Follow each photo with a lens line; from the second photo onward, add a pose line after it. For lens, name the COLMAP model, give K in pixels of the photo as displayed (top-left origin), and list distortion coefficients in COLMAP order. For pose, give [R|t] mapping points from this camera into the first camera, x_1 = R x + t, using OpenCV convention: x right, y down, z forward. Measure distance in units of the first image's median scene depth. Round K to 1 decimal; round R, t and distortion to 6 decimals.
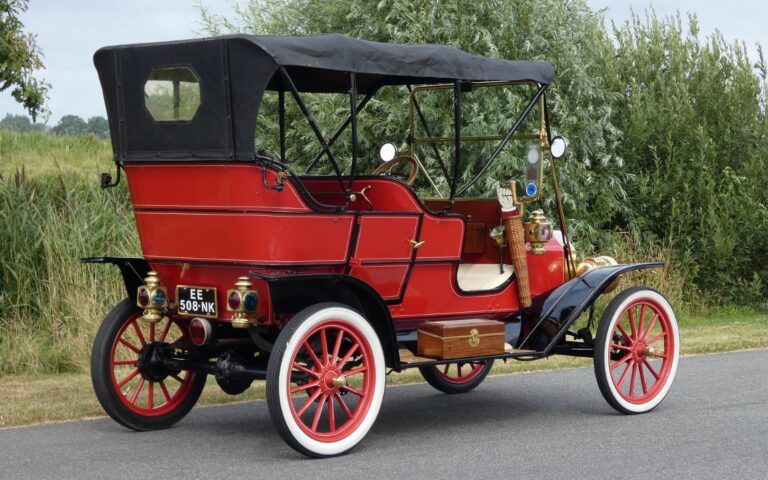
lens RADIAL K [[2043.1, 0, 384.0], [0, 2043.1, 240.0], [0, 0, 1]] dist [0.320431, -0.486259]
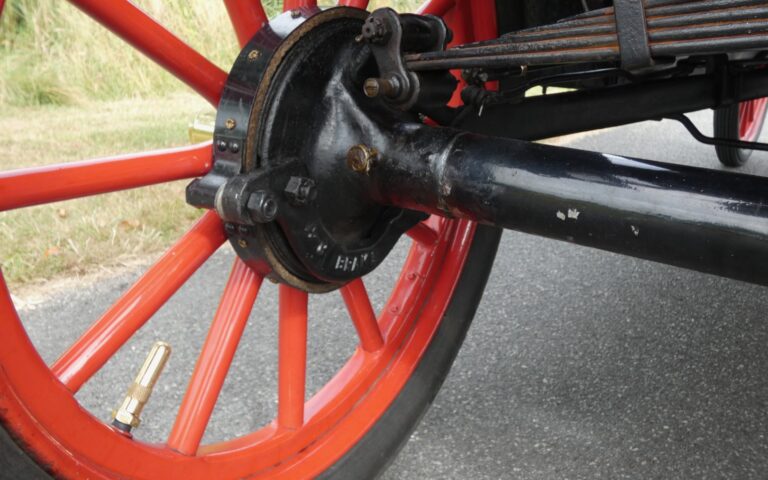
lens RADIAL K [[732.6, 0, 384.0], [0, 732.6, 240.0], [0, 0, 1]] dist [-0.000974, -0.005744]
pose [[0.982866, -0.020935, 0.183126, -0.122360], [-0.029308, 0.963138, 0.267407, 0.053332], [-0.181974, -0.268192, 0.946022, 0.988735]]
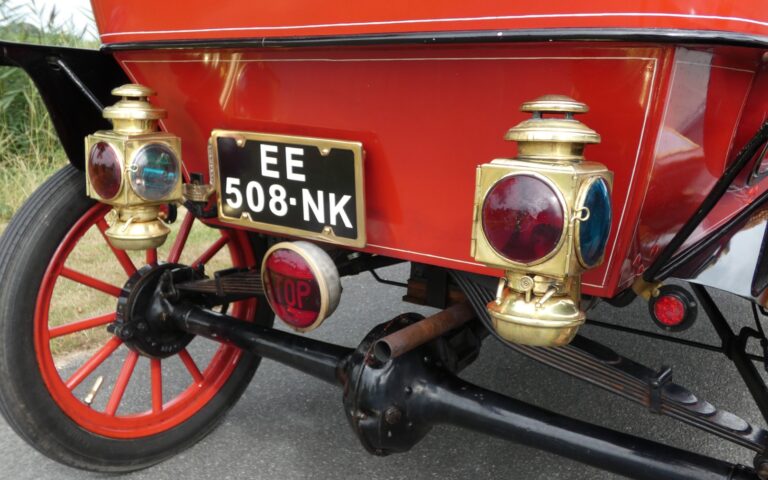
lens RADIAL K [[732.6, 0, 384.0], [0, 732.6, 240.0], [0, 0, 1]] dist [-0.000974, -0.005744]
pose [[0.988364, -0.024471, 0.150124, -0.092534], [-0.004214, 0.982189, 0.187849, 0.017410], [-0.152047, -0.186296, 0.970657, 0.886155]]
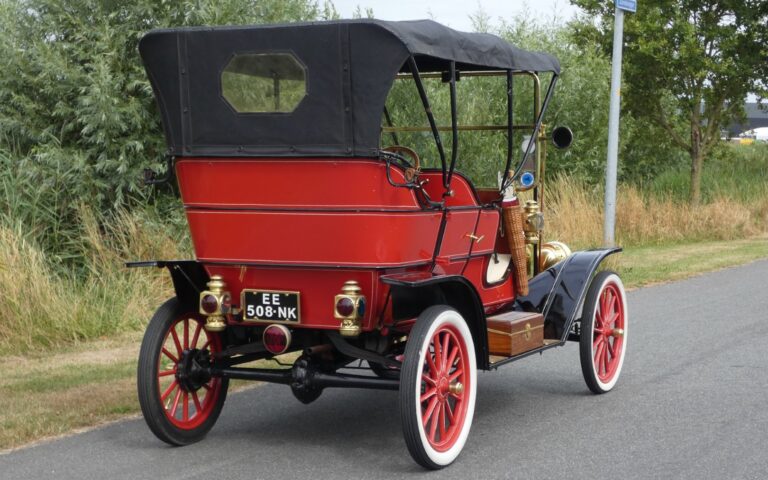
lens RADIAL K [[1662.9, 0, 405.9], [0, 1662.9, 240.6], [0, 0, 1]] dist [0.332502, -0.088723]
pose [[0.939593, -0.023417, 0.341491, -0.289652], [0.014395, 0.999478, 0.028930, -0.020835], [-0.341990, -0.022267, 0.939440, 0.267496]]
